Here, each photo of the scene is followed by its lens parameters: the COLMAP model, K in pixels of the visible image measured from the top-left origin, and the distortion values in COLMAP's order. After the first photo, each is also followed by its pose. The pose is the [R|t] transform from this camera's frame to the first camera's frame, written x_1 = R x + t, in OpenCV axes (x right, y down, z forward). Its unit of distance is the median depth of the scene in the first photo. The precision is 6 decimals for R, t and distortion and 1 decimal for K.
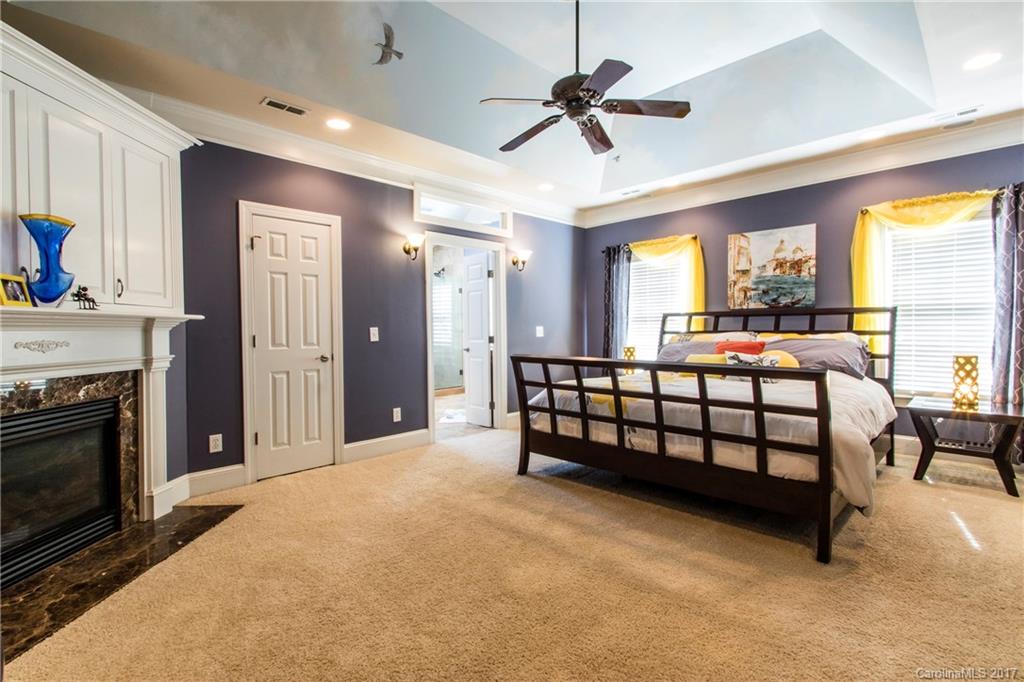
lens RADIAL K [[475.4, 0, 512.5], [0, 475.4, 337.0], [0, 0, 1]] dist [-0.000472, -0.000403]
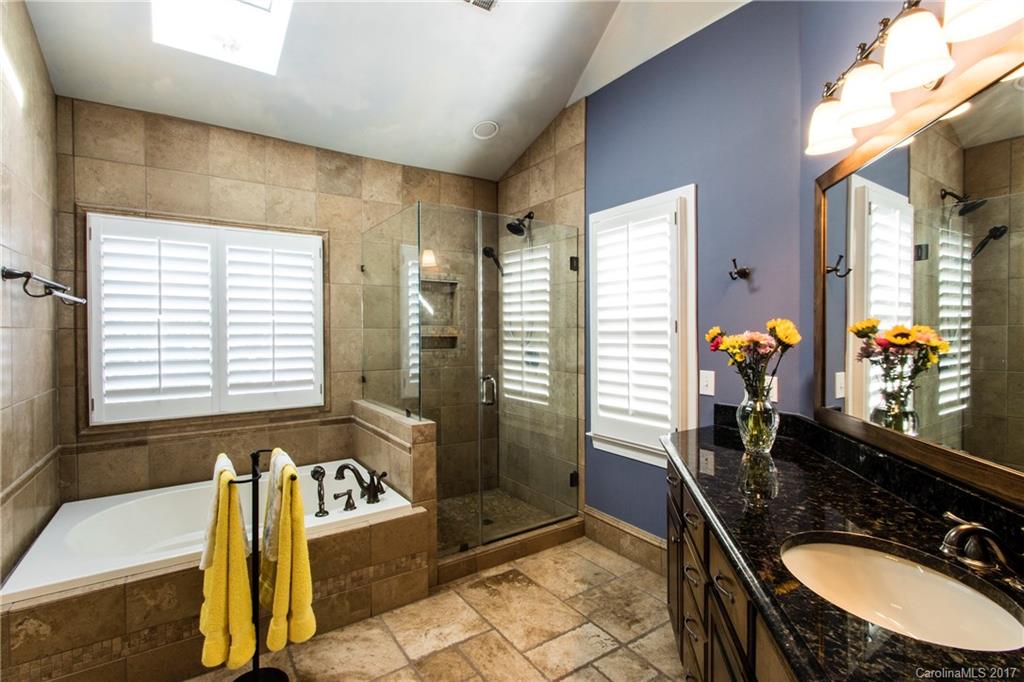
lens RADIAL K [[475.4, 0, 511.8], [0, 475.4, 344.6], [0, 0, 1]] dist [-0.000472, -0.000403]
pose [[0.983702, 0.006274, -0.179699, -0.088153], [-0.009871, 0.999768, -0.019127, -0.024268], [0.179537, 0.020589, 0.983536, 0.606208]]
